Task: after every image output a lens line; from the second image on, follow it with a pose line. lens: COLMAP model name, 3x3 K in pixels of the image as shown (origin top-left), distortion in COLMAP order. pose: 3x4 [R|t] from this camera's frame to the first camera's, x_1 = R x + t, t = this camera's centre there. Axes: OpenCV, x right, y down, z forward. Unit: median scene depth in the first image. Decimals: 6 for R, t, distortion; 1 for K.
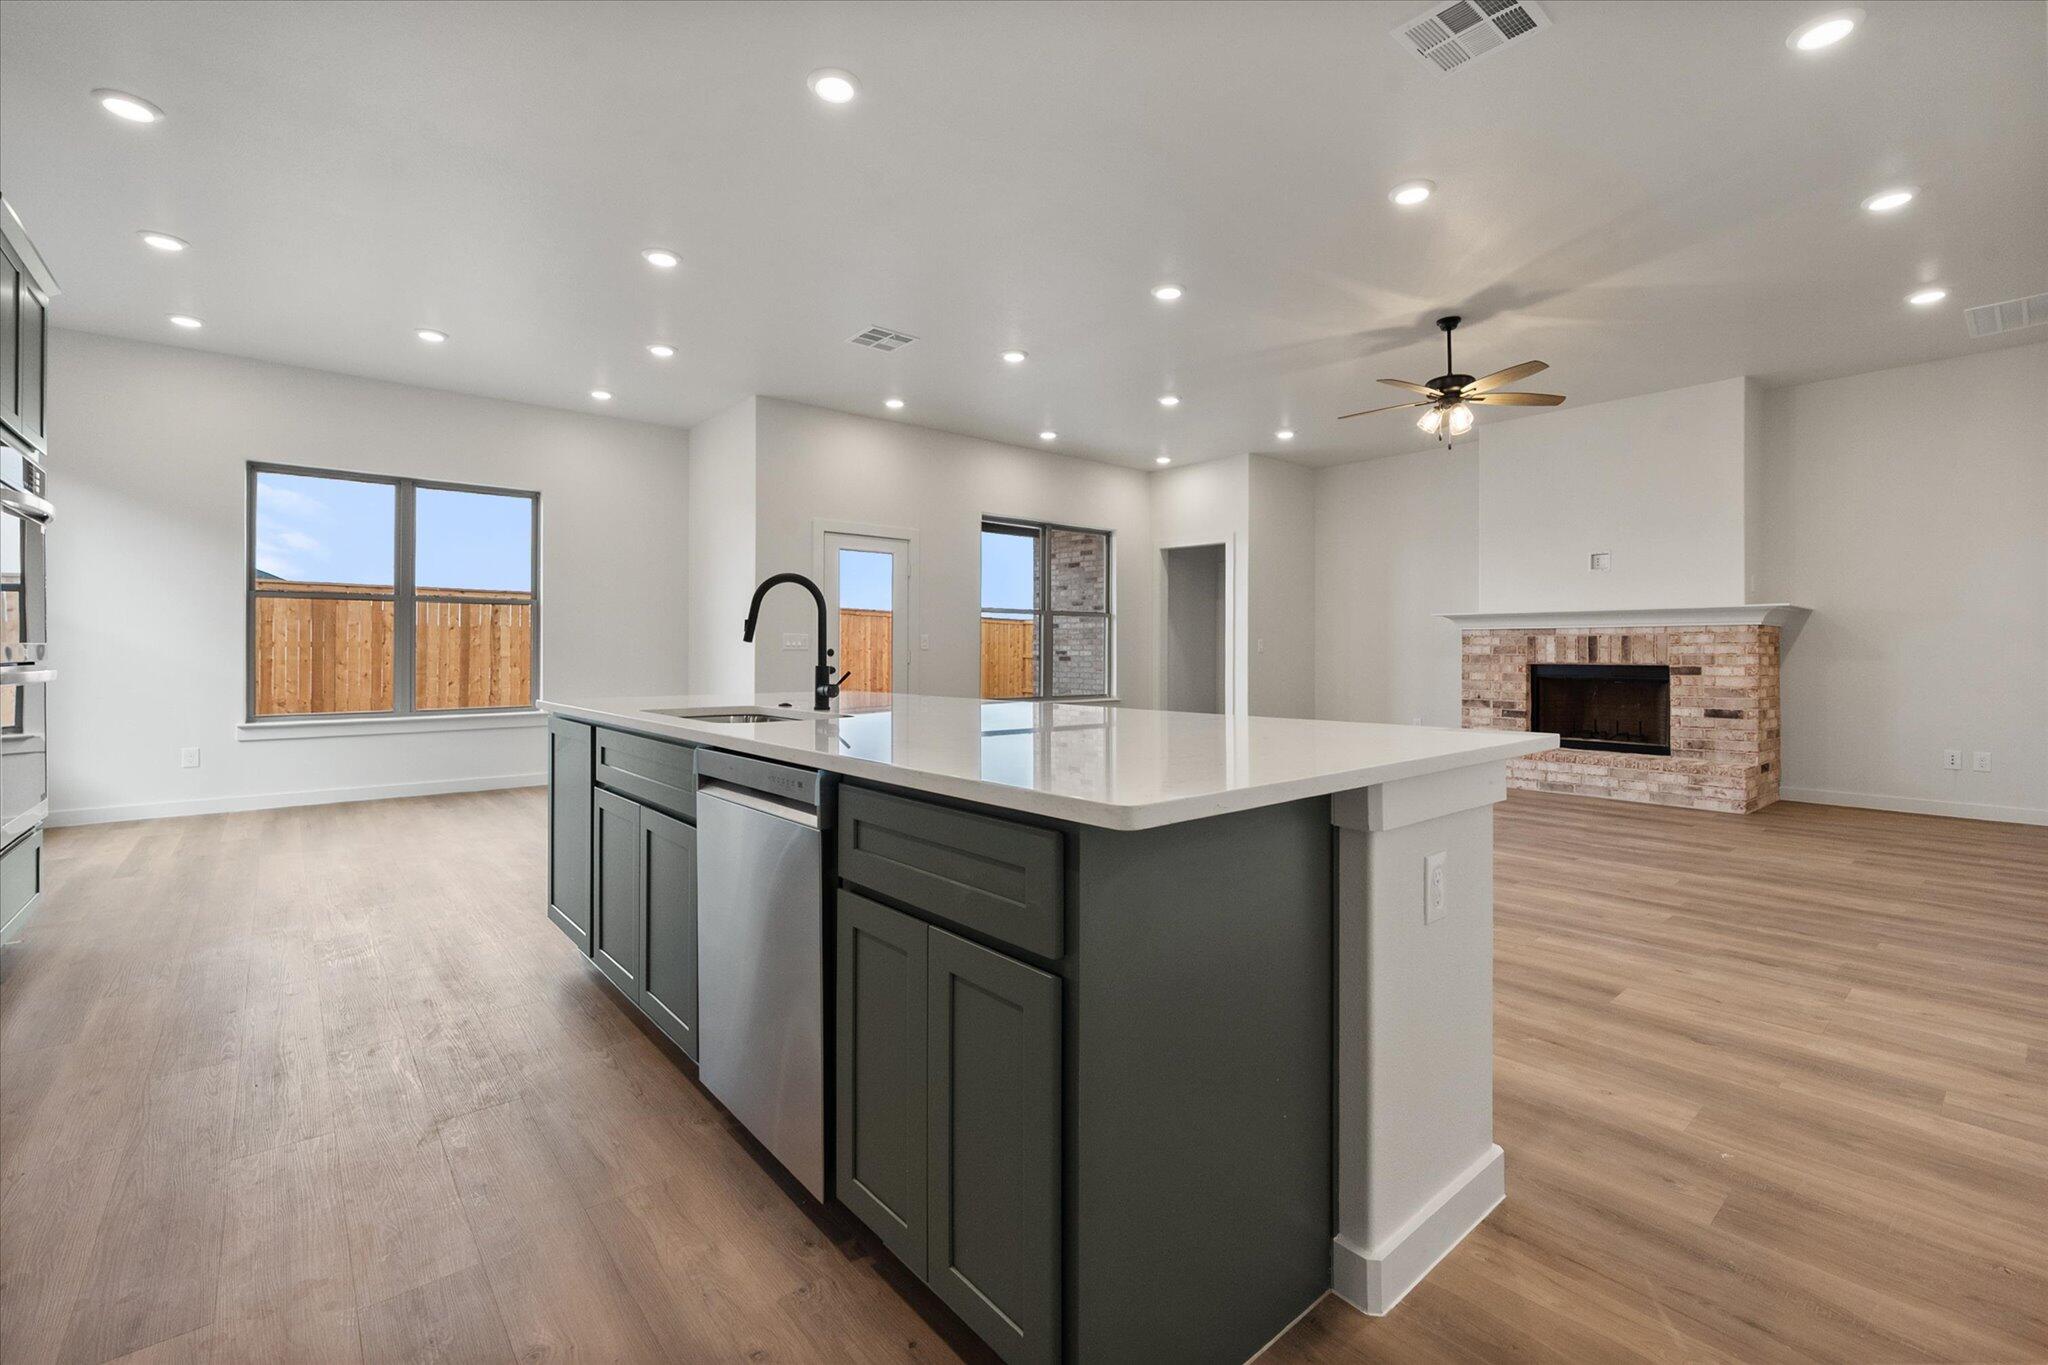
lens RADIAL K [[871.3, 0, 1044.8], [0, 871.3, 674.8], [0, 0, 1]] dist [0.000458, -0.000248]
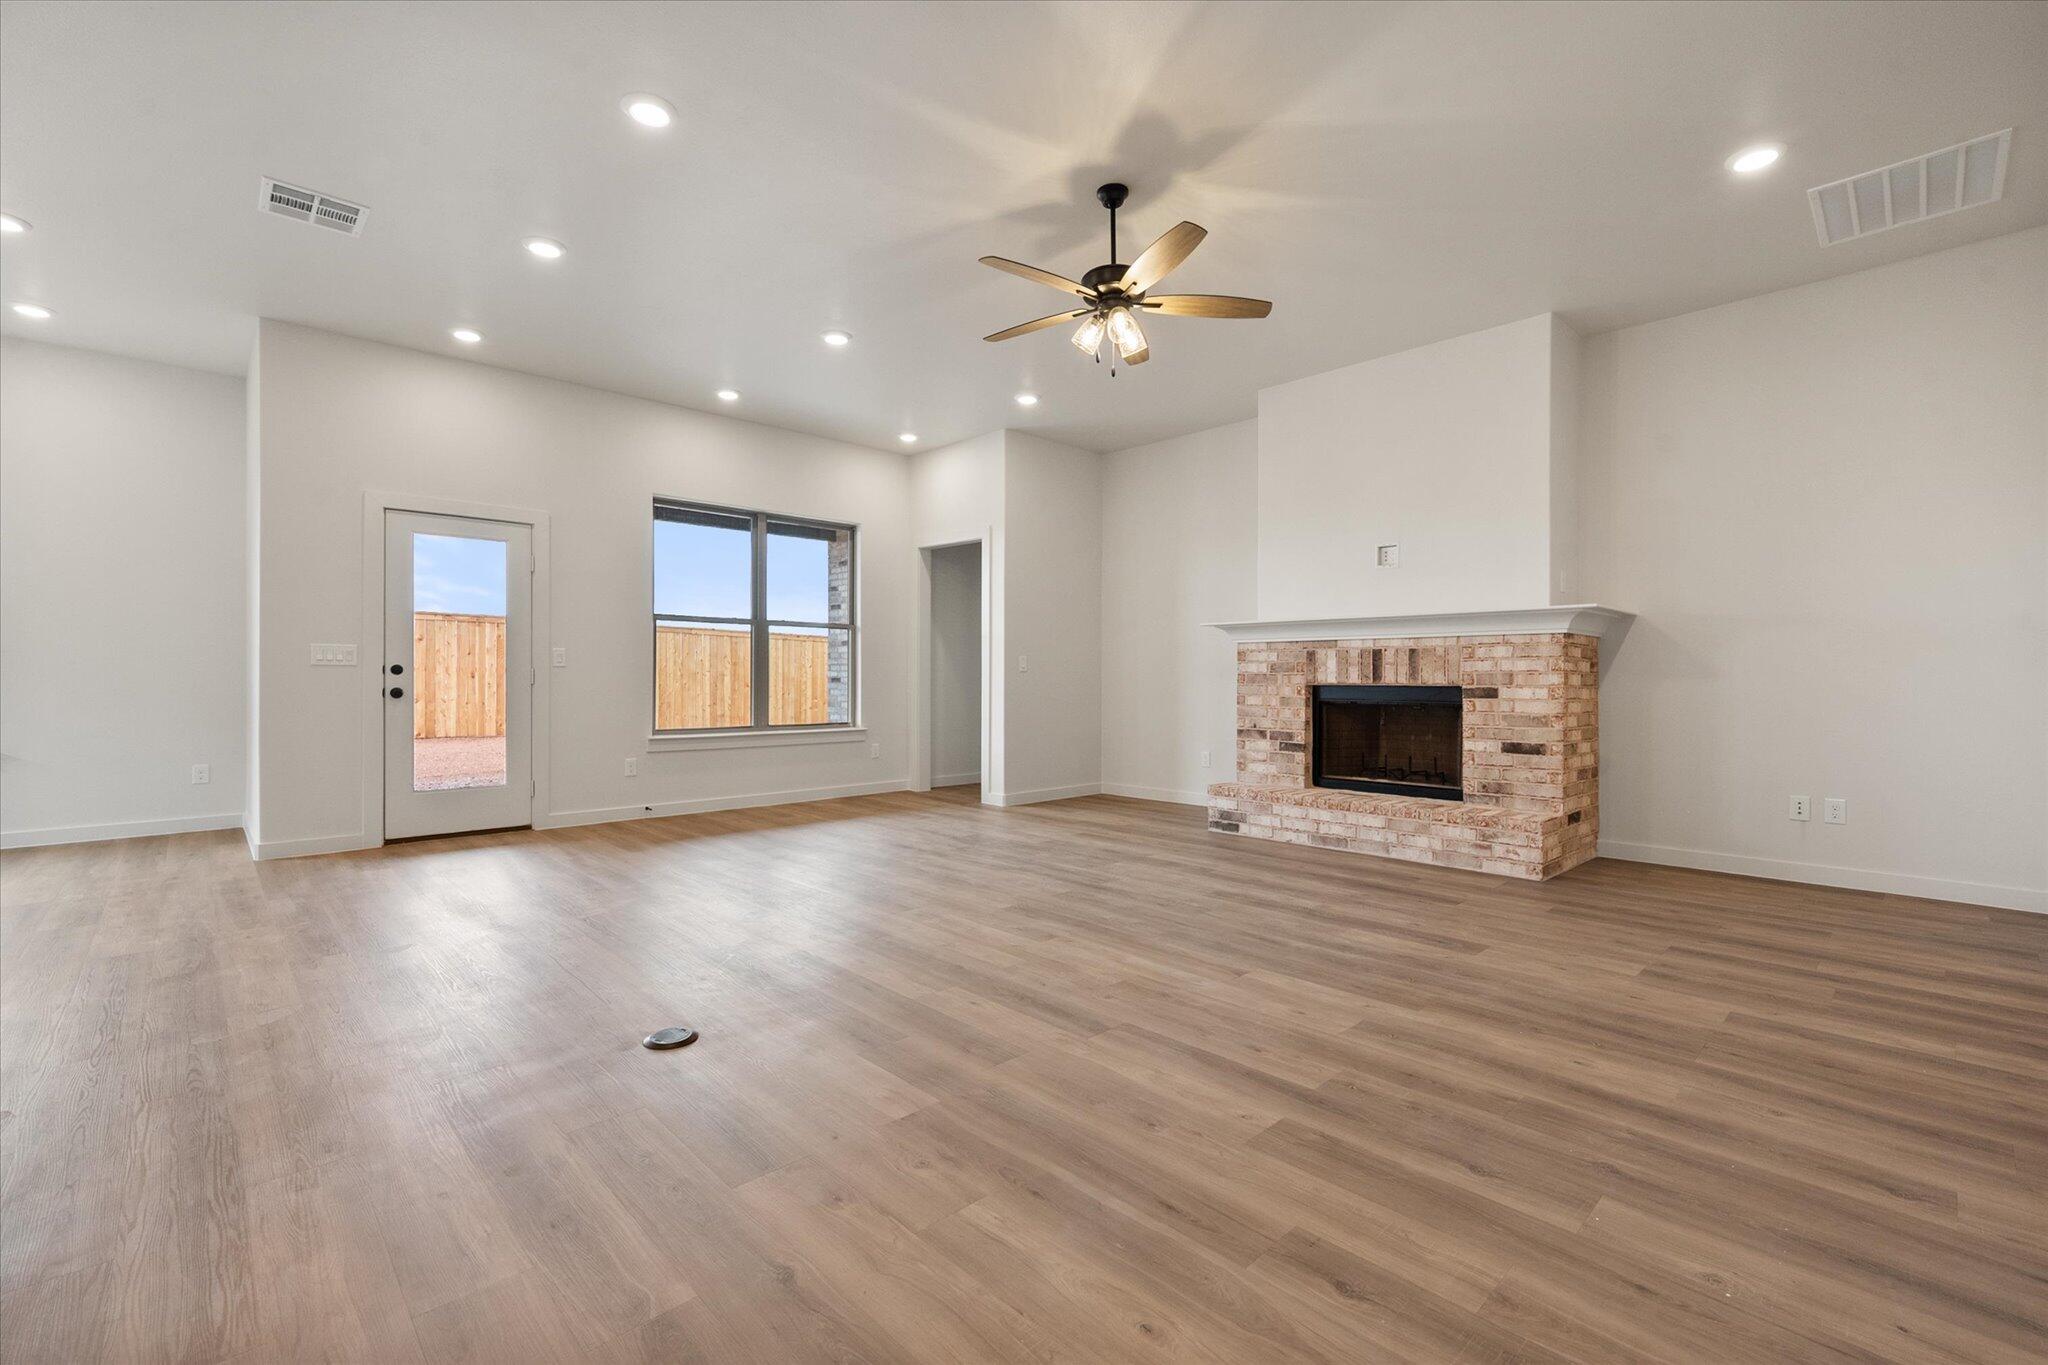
lens RADIAL K [[868.1, 0, 1032.4], [0, 868.1, 705.7], [0, 0, 1]] dist [0.000131, -0.000048]
pose [[0.998464, -0.001008, 0.055400, 0.290169], [0.000648, 0.999979, 0.006524, 0.001494], [-0.055406, -0.006479, 0.998443, 0.245169]]
